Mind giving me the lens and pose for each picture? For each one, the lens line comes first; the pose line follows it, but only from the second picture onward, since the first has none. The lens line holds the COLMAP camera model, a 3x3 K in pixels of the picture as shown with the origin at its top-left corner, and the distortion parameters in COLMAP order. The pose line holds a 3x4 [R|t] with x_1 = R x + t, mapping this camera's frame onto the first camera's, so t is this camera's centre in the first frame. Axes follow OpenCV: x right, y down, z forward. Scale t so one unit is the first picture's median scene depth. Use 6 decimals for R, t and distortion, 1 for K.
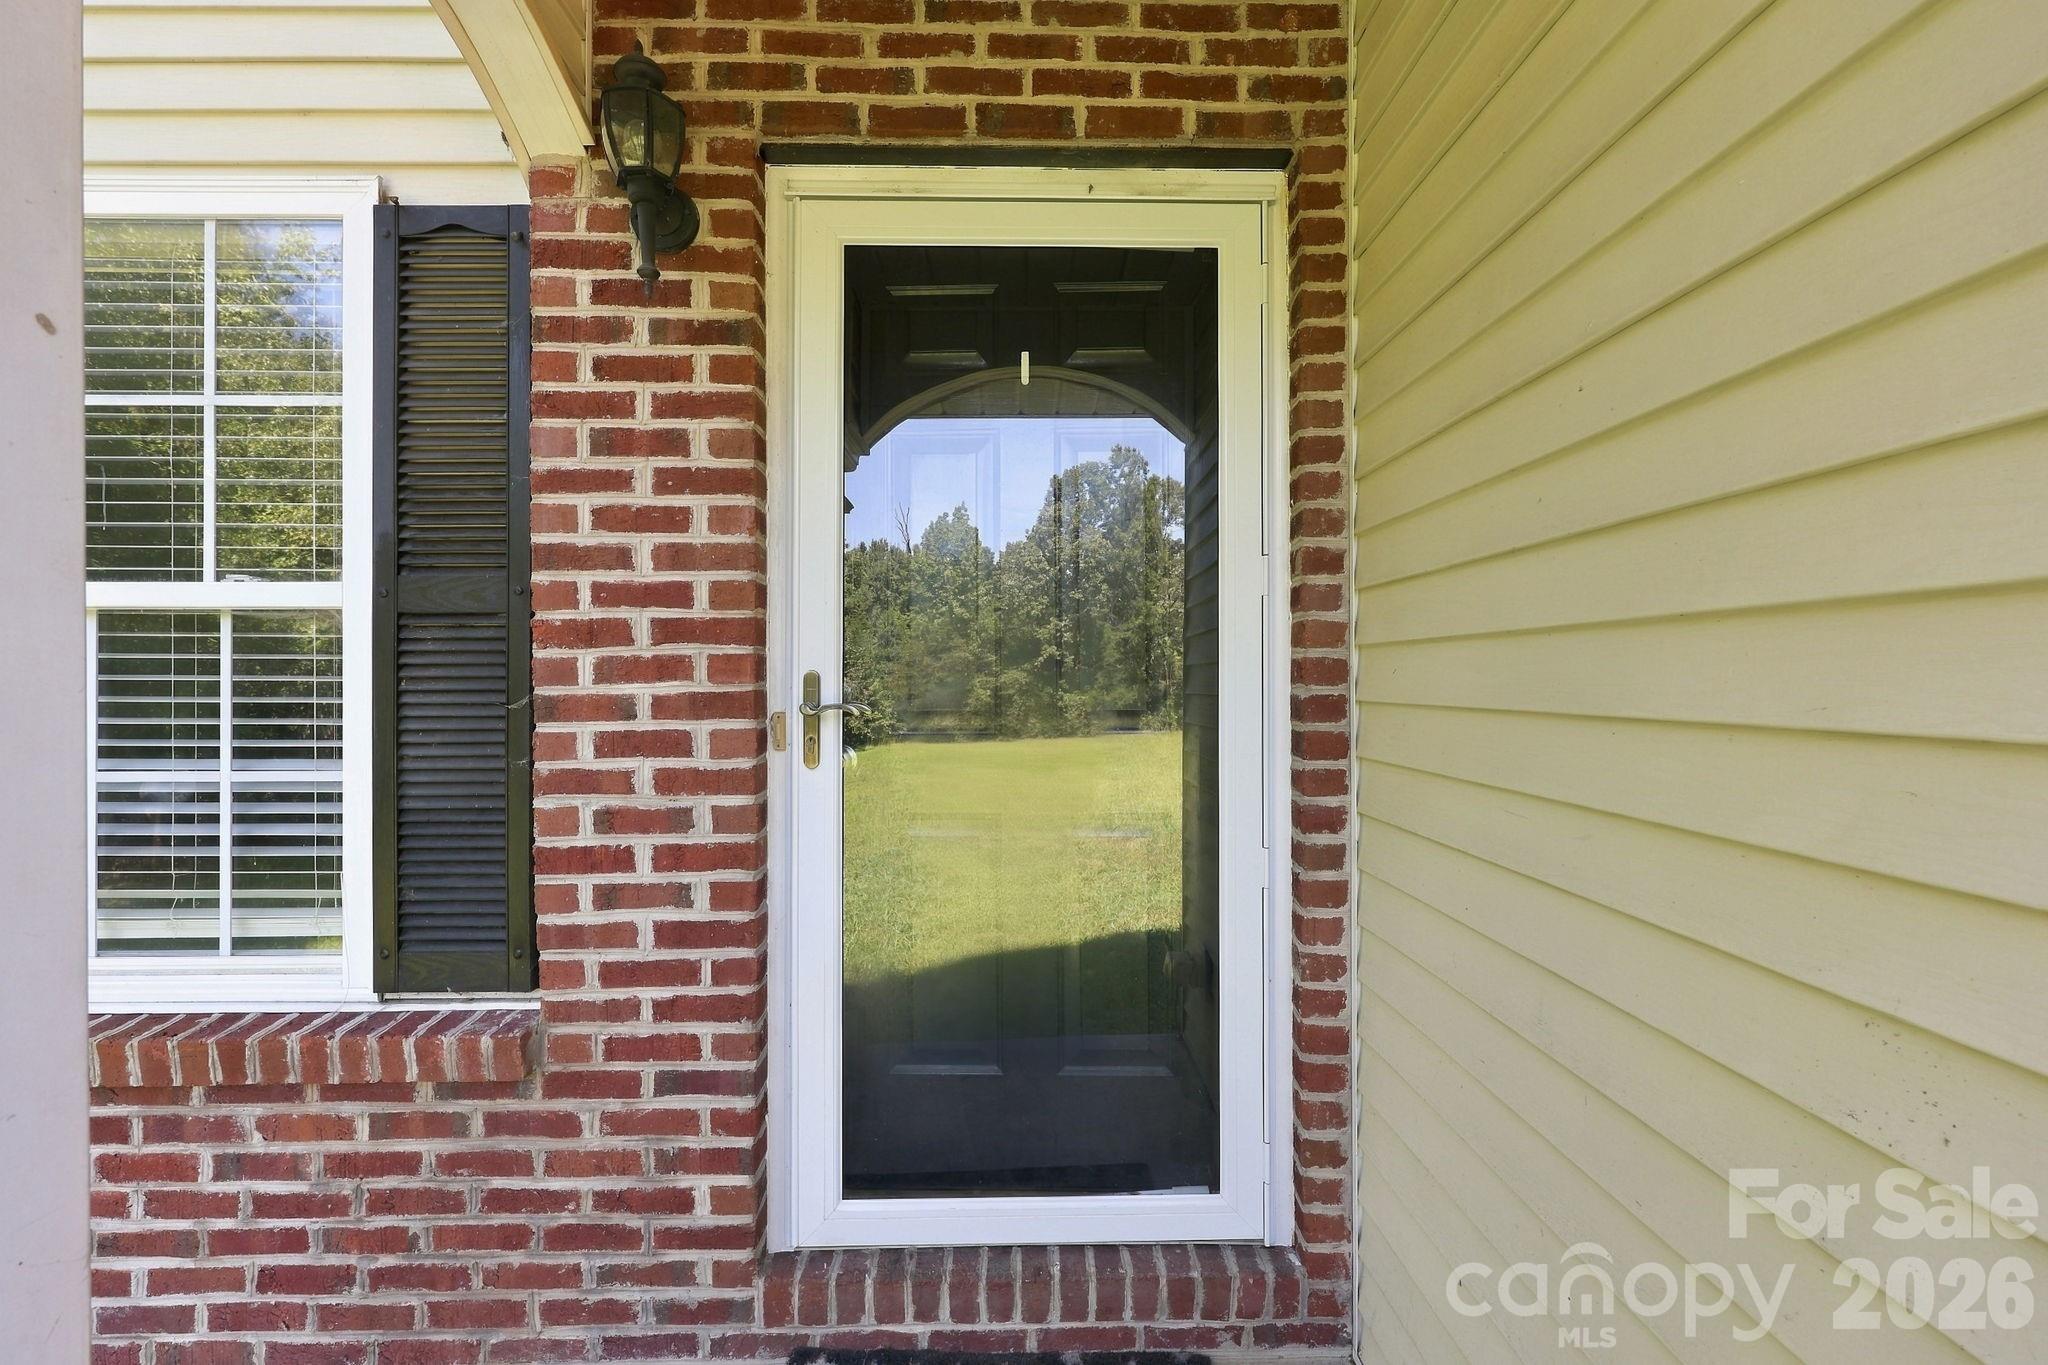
lens RADIAL K [[824.6, 0, 1009.7], [0, 824.6, 677.8], [0, 0, 1]] dist [-0.001898, -0.000194]
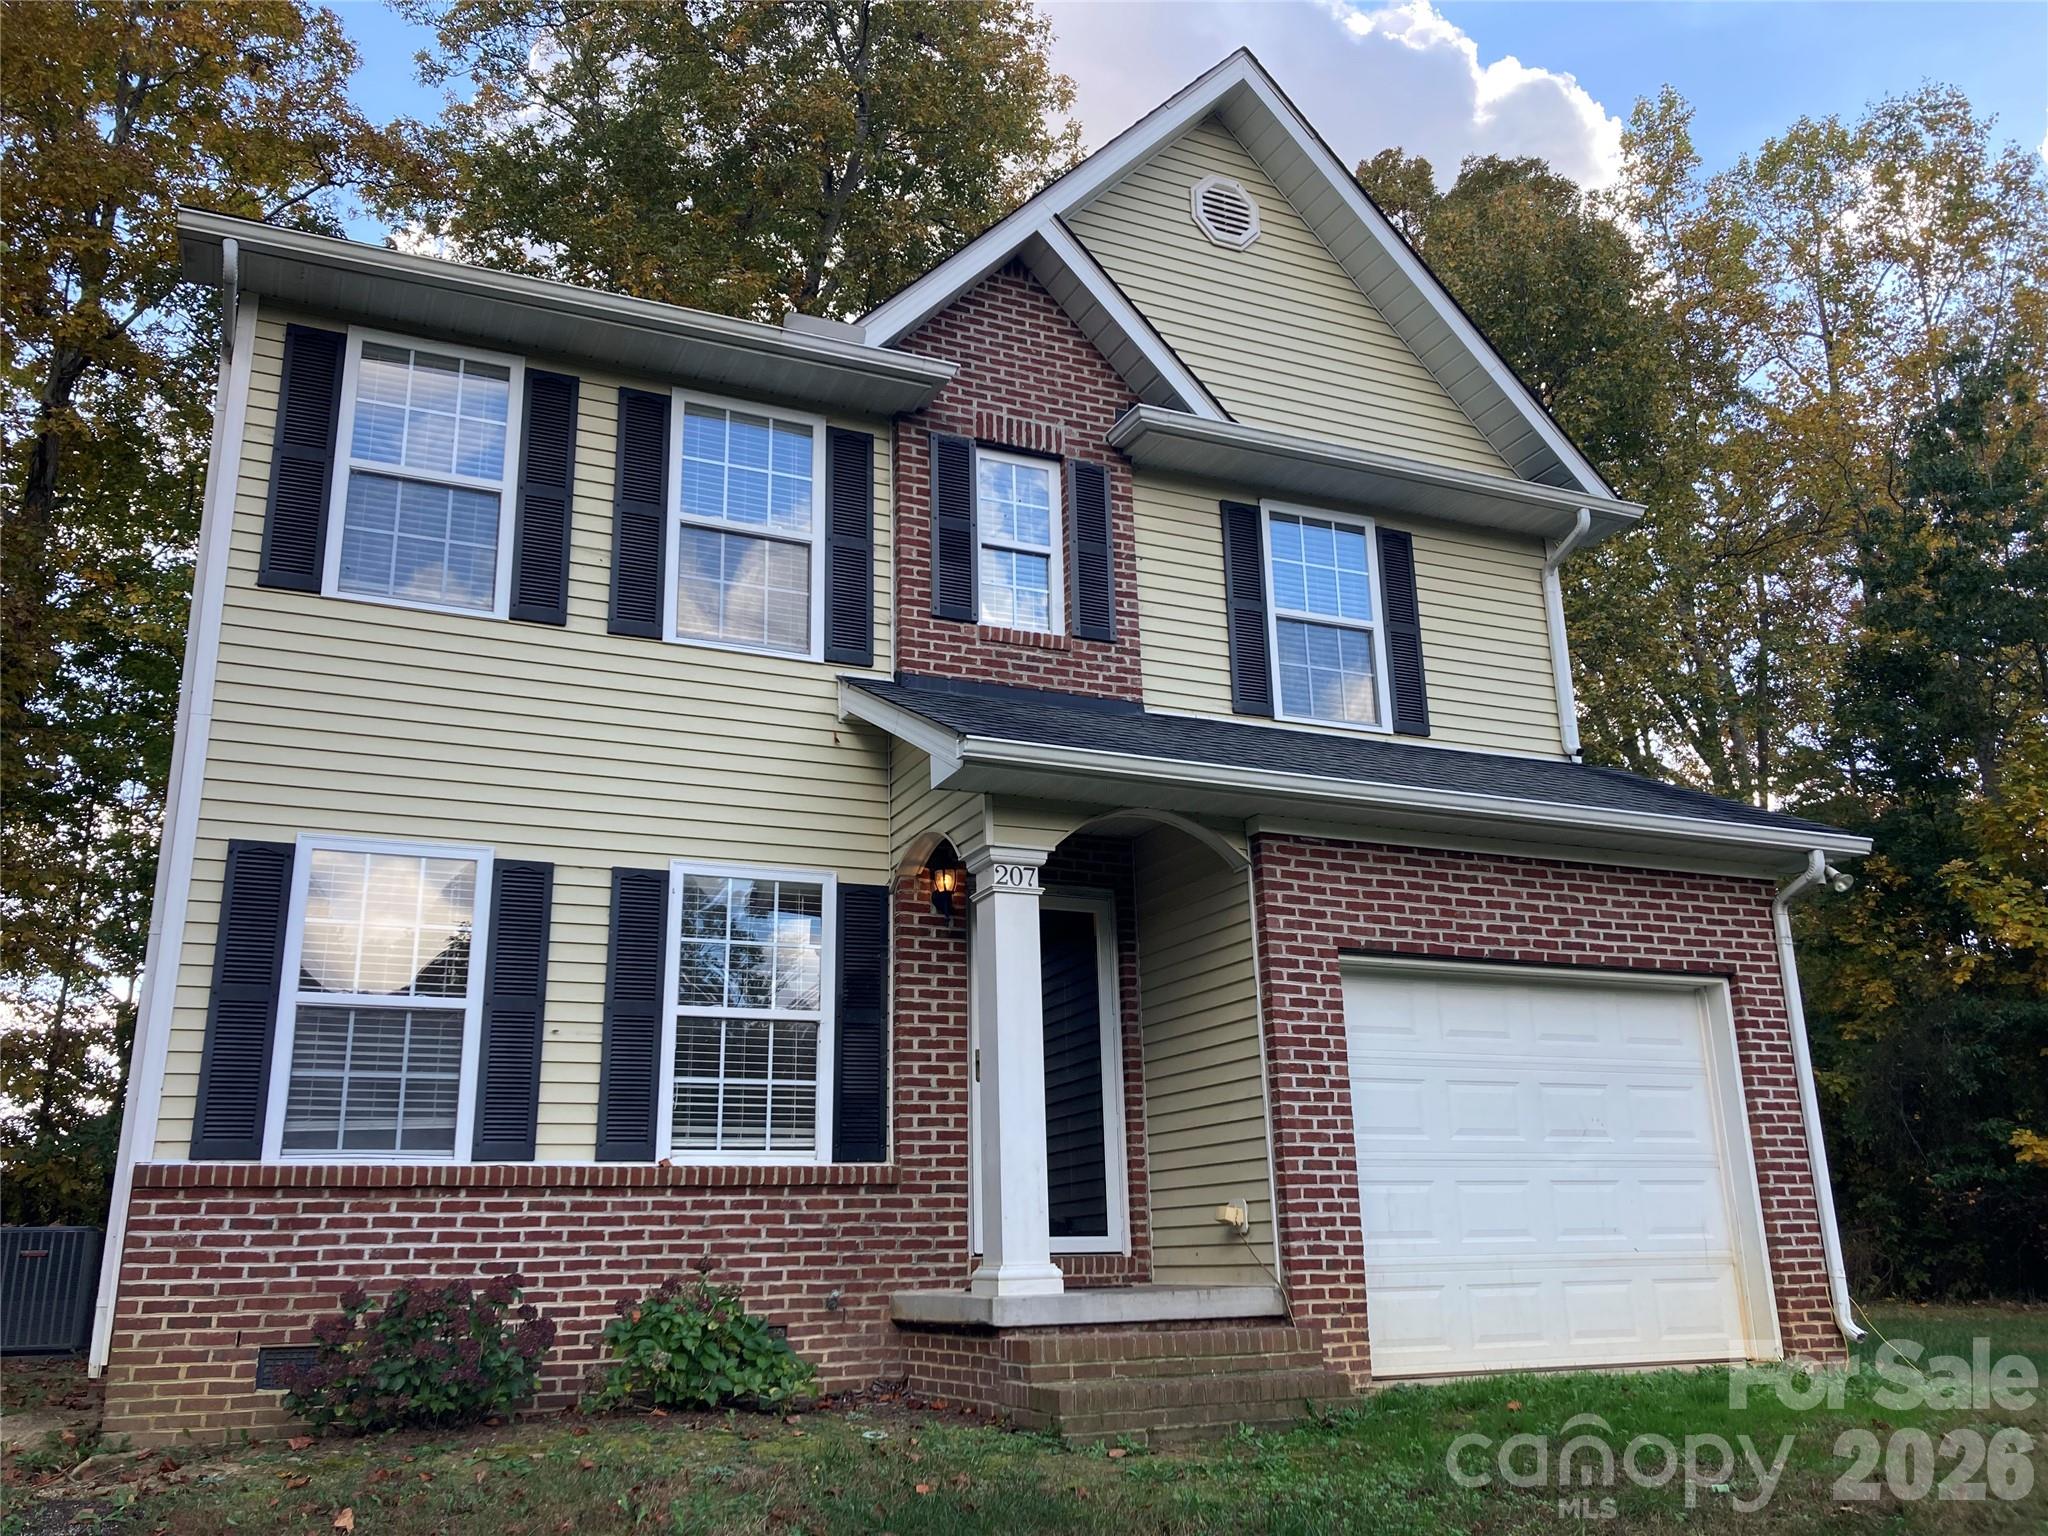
lens RADIAL K [[1684.1, 0, 1007.3], [0, 1684.1, 728.2], [0, 0, 1]] dist [0.029586, -0.023328]
pose [[0.919691, 0.106467, 0.377932, -2.639128], [0.017928, 0.950145, -0.311291, 0.810703], [-0.392233, 0.293067, 0.871932, -4.801110]]
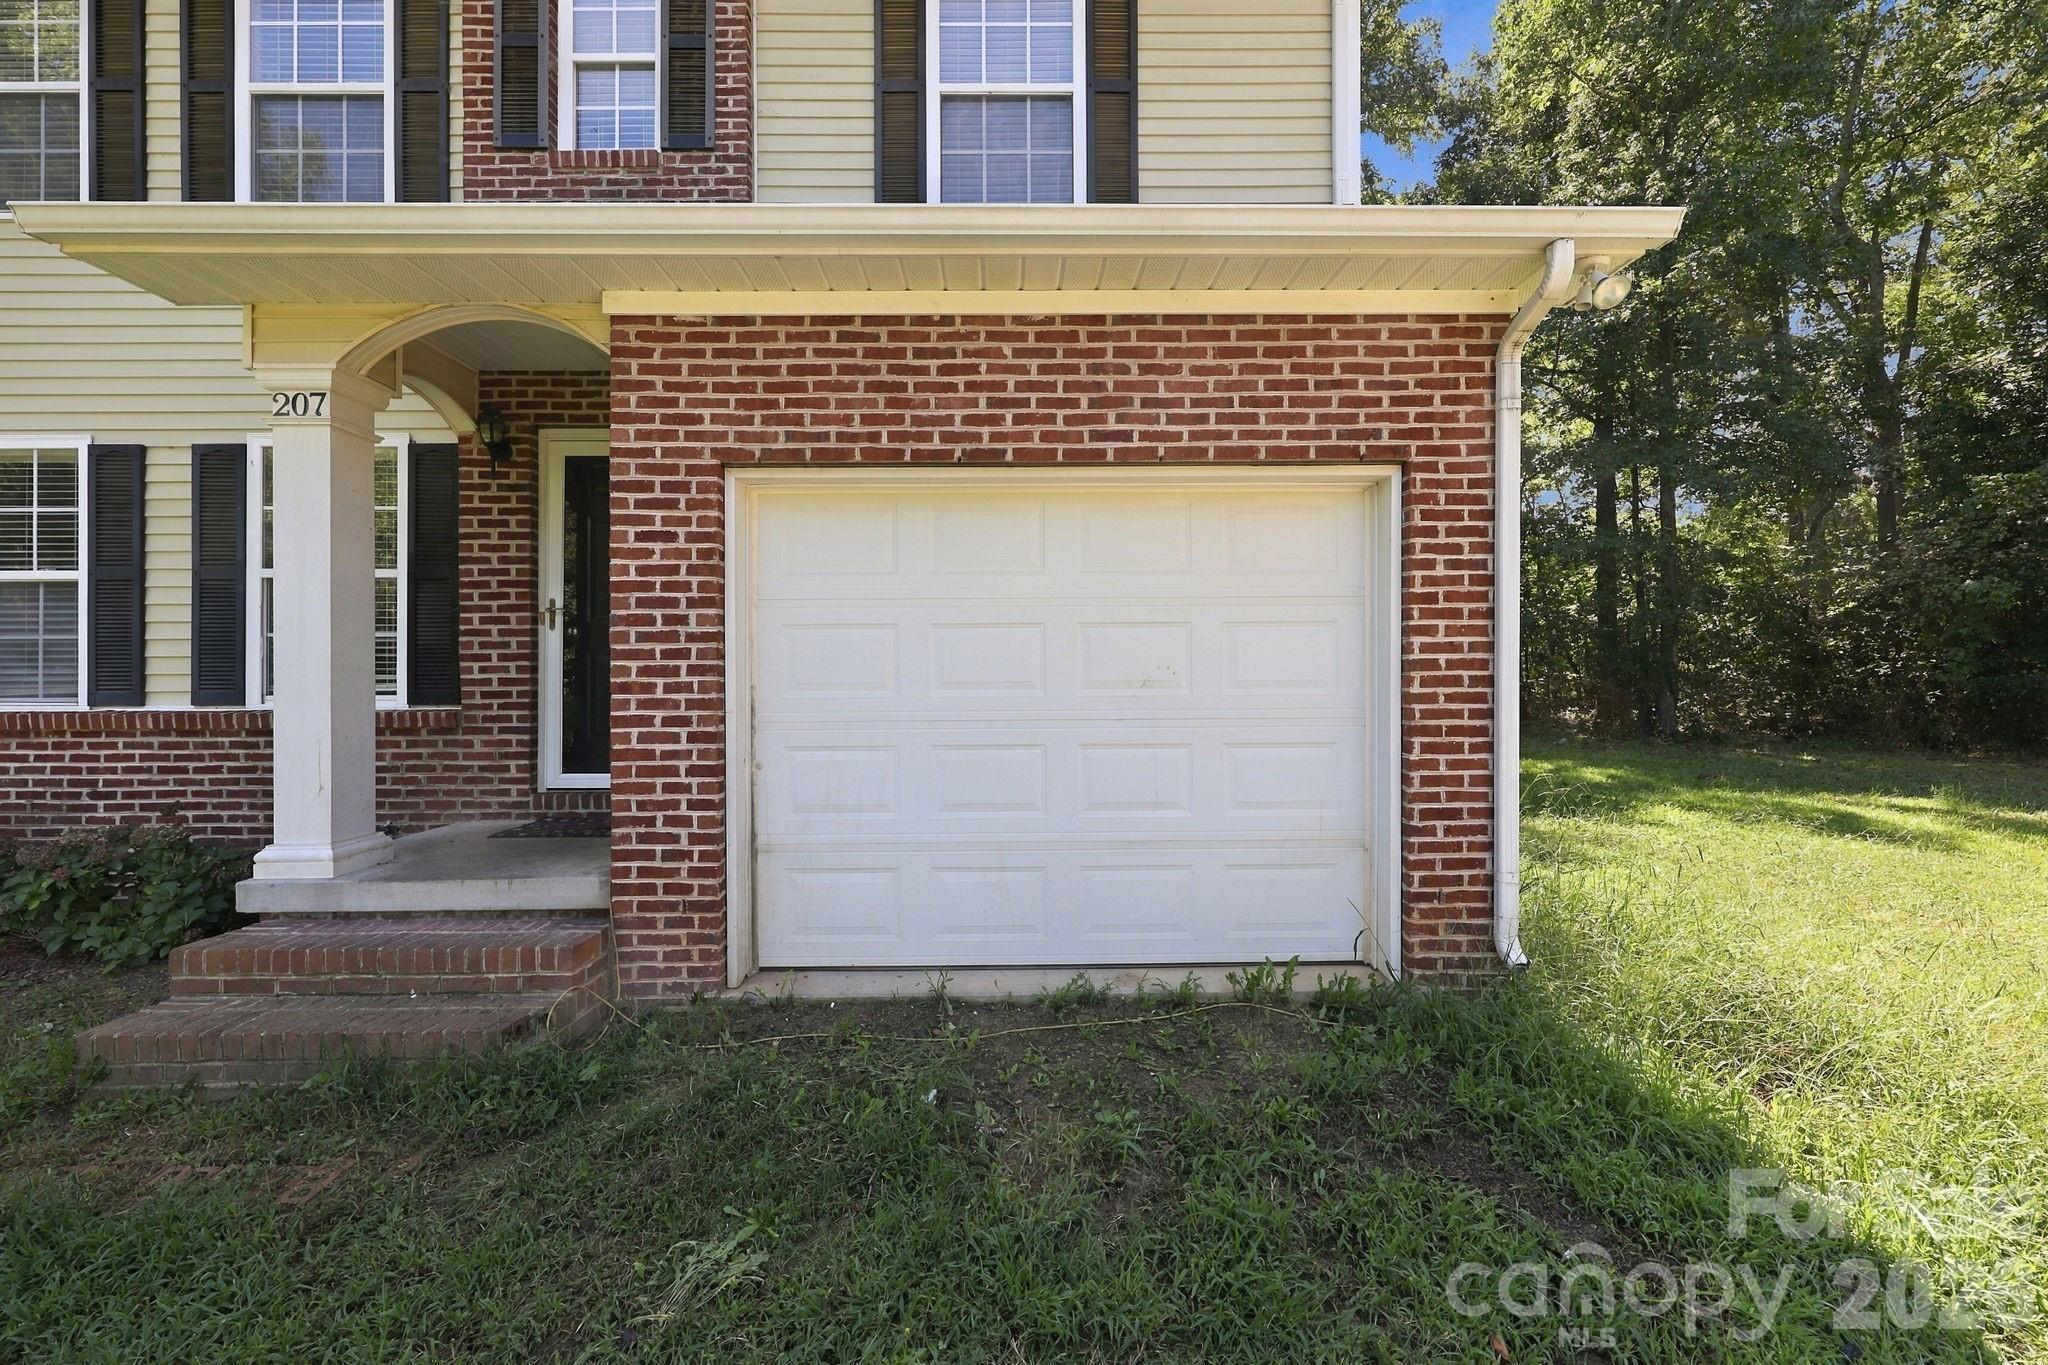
lens RADIAL K [[824.6, 0, 1022.5], [0, 824.6, 683.4], [0, 0, 1]] dist [-0.001898, -0.000194]
pose [[0.999991, 0.001451, -0.004026, 1.551342], [-0.001462, 0.999995, -0.002715, 0.322129], [0.004022, 0.002721, 0.999988, -2.086355]]
